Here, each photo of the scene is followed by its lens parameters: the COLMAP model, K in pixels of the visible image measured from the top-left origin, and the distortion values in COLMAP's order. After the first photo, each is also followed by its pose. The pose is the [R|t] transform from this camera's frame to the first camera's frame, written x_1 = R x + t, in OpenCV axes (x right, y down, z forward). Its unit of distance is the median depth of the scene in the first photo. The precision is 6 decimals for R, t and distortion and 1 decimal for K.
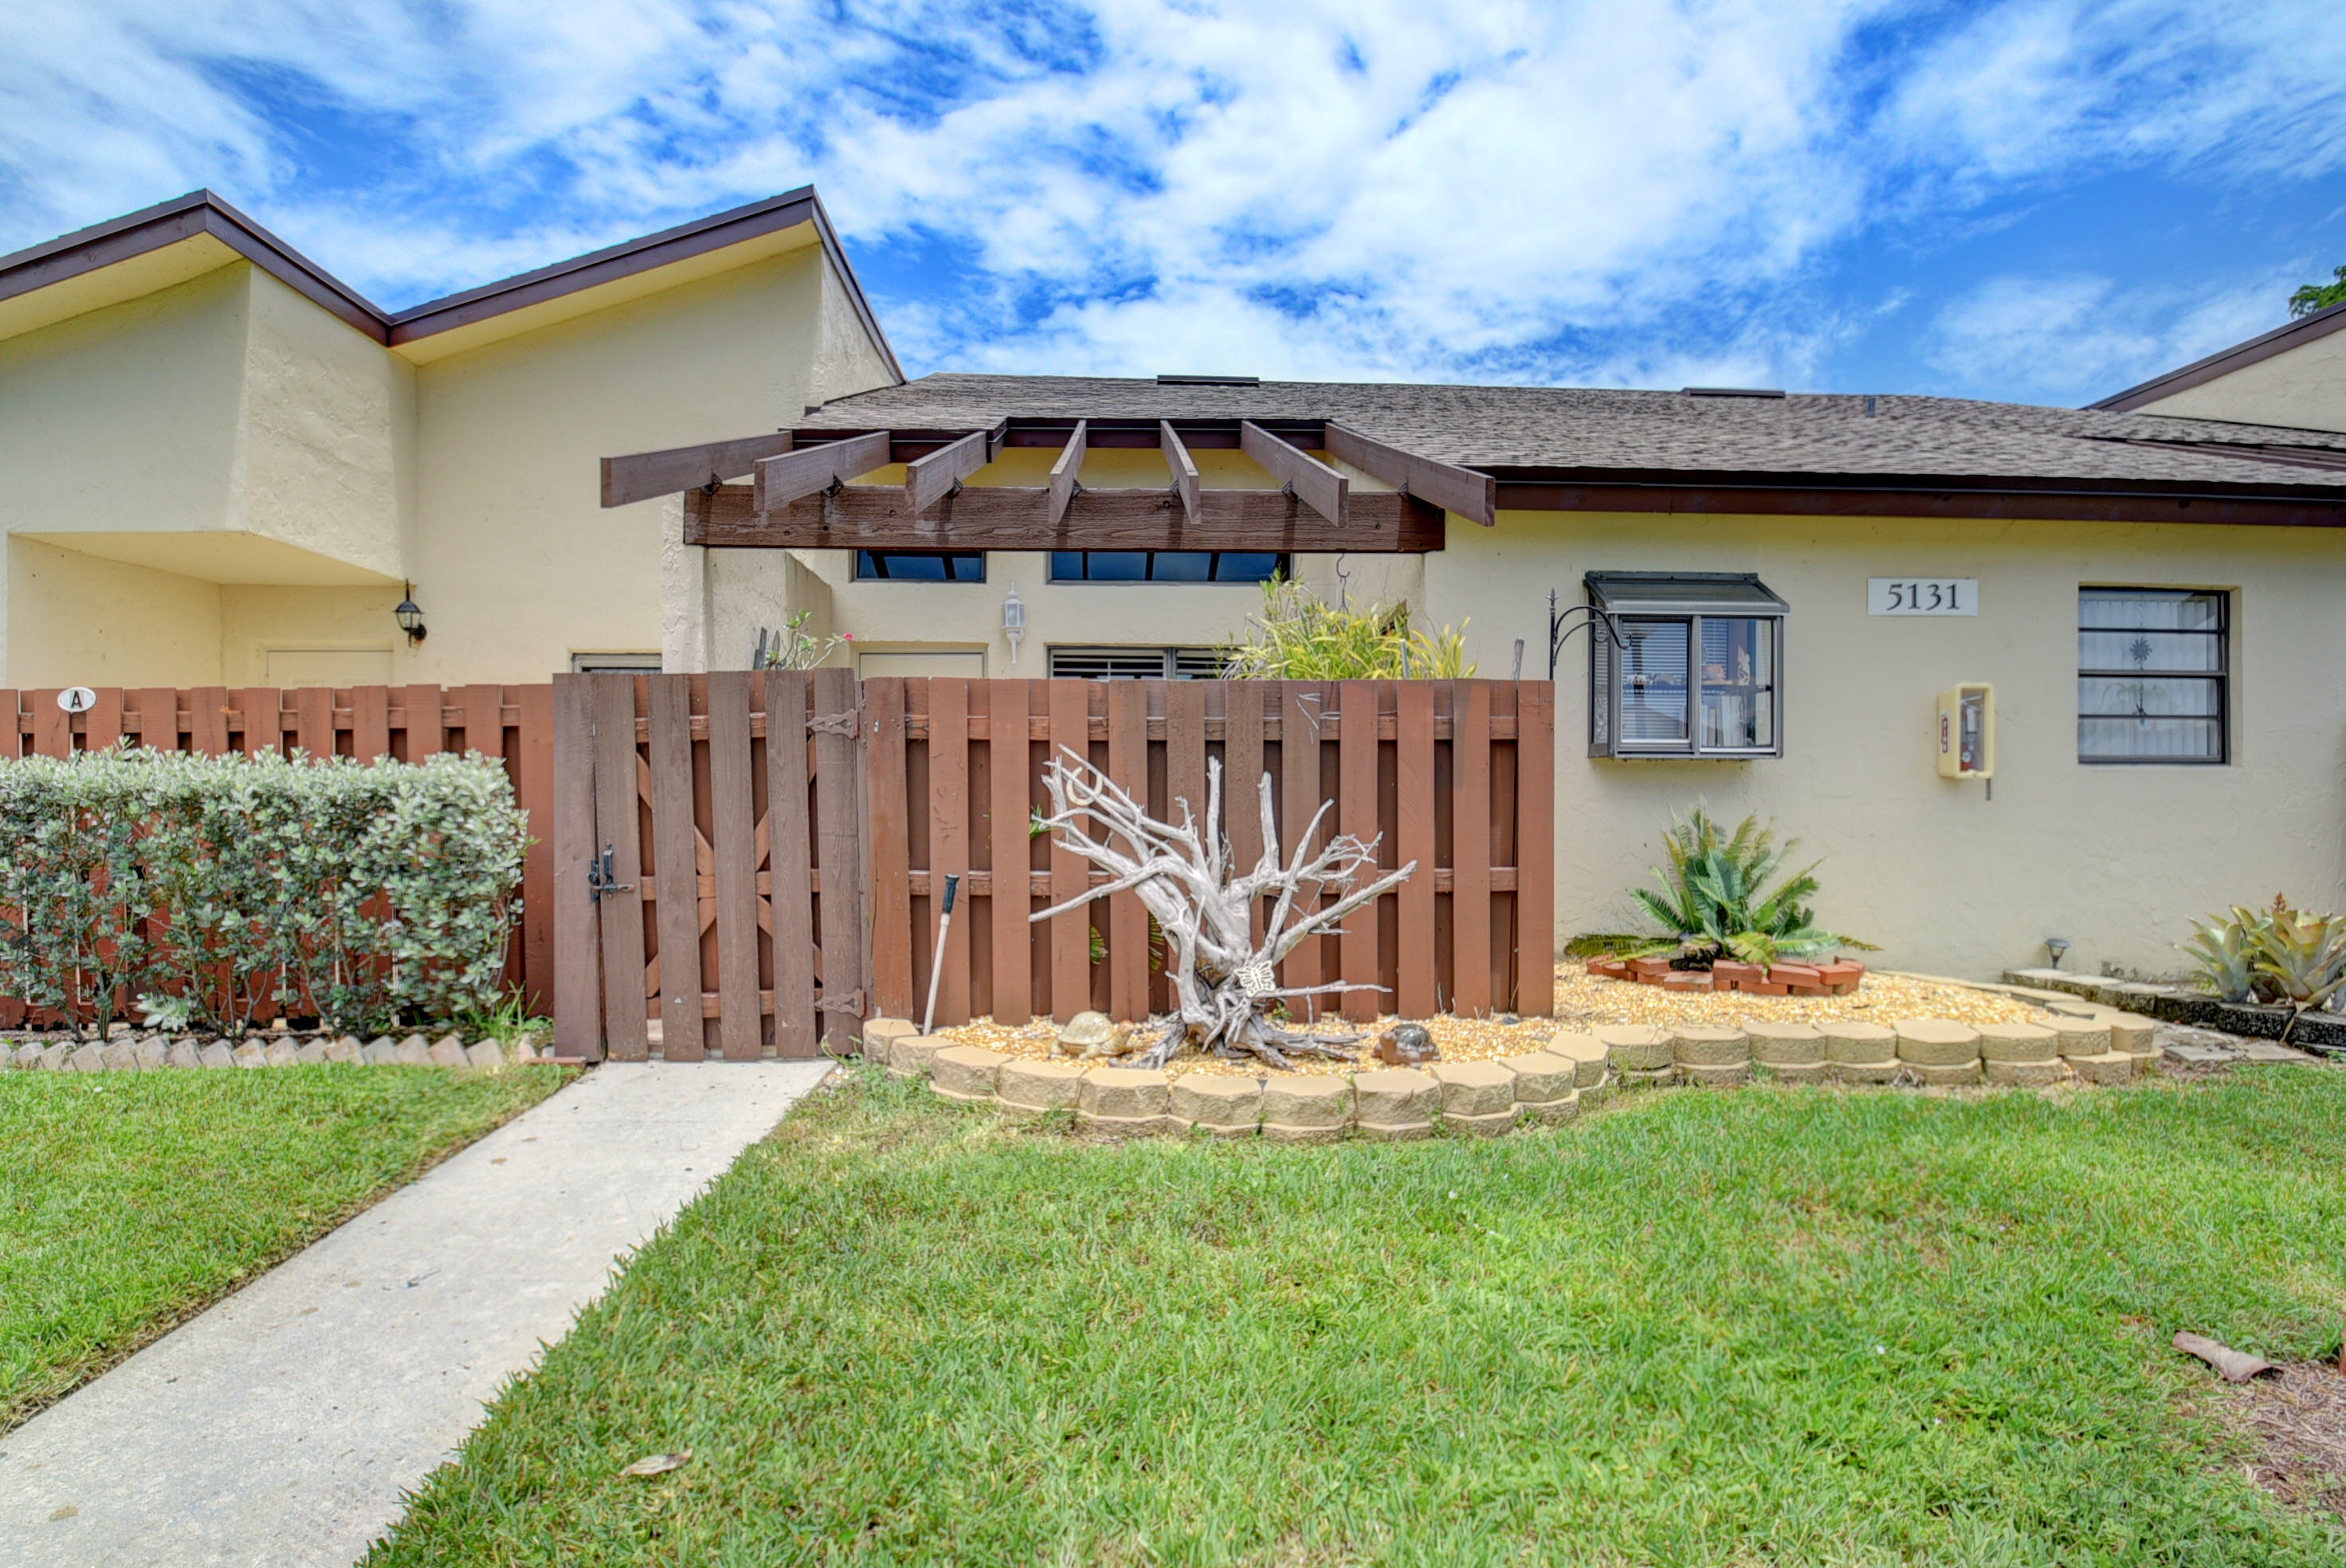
lens RADIAL K [[1227.4, 0, 1174.5], [0, 1227.4, 802.8], [0, 0, 1]] dist [-0.017449, -0.014594]
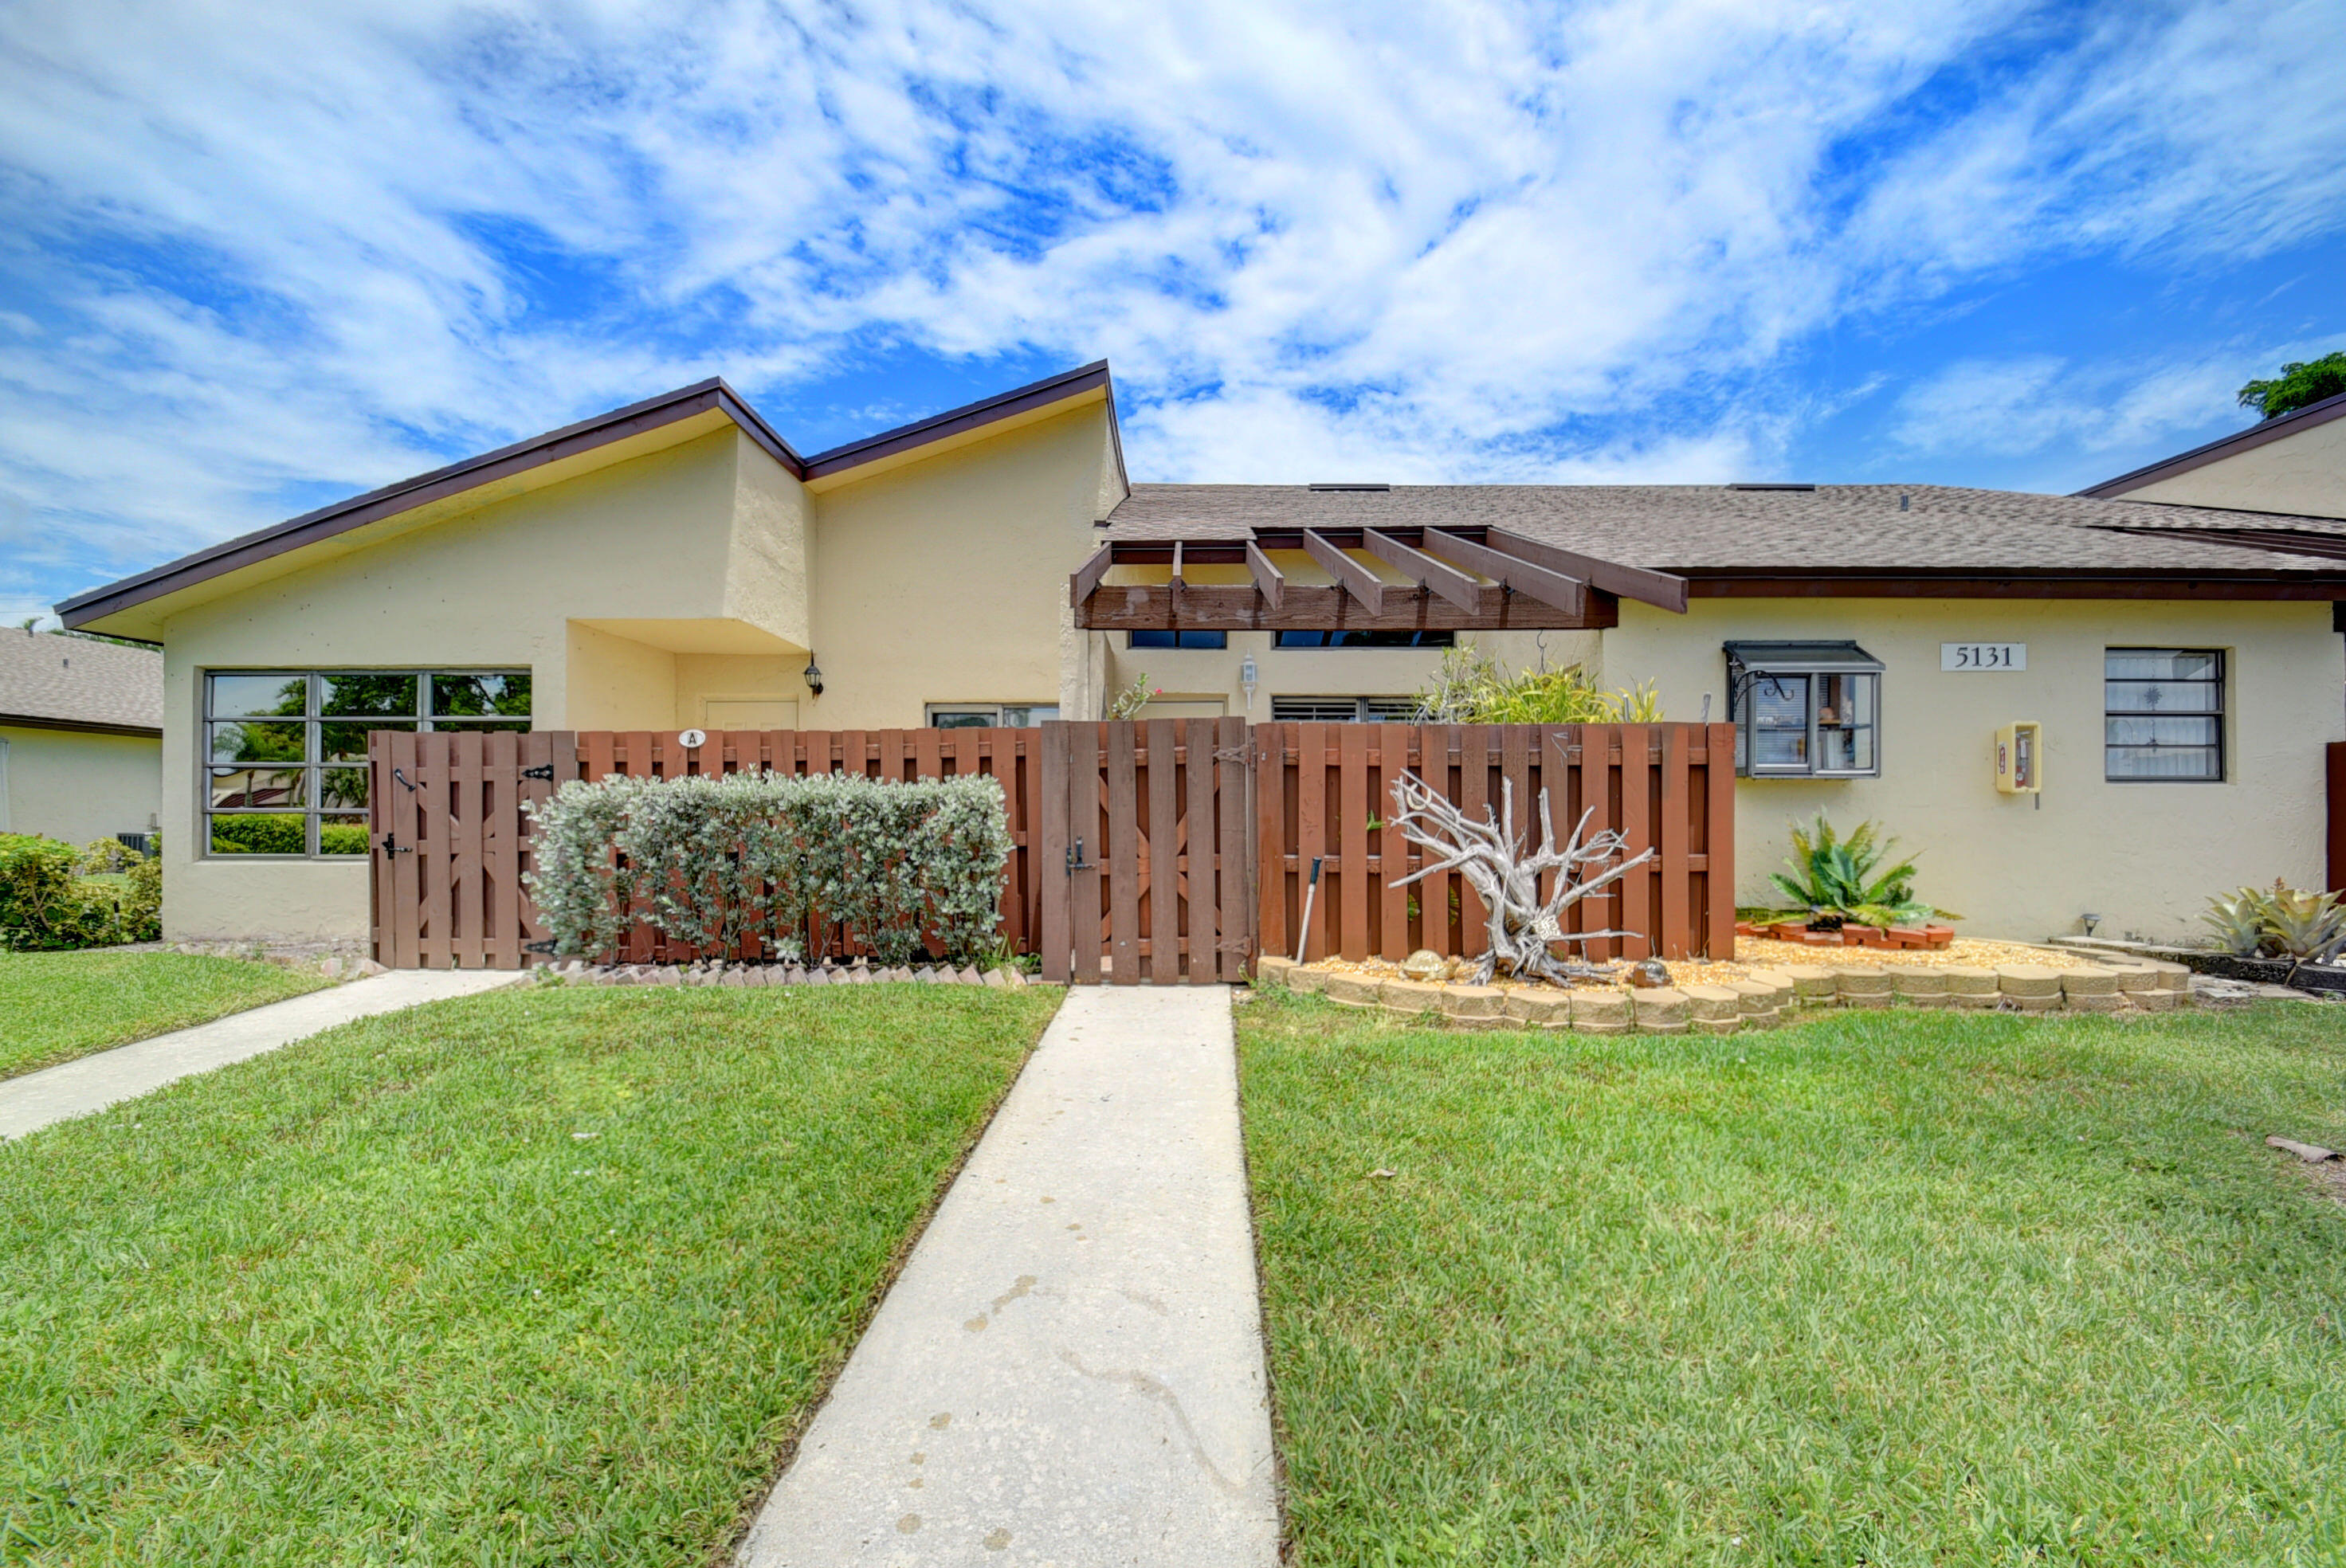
lens RADIAL K [[1022.0, 0, 1169.3], [0, 1022.0, 815.0], [0, 0, 1]] dist [0.006063, -0.015952]
pose [[0.998190, 0.000984, -0.060127, -0.196086], [-0.001218, 0.999992, -0.003863, 0.008713], [0.060123, 0.003929, 0.998183, -0.157367]]
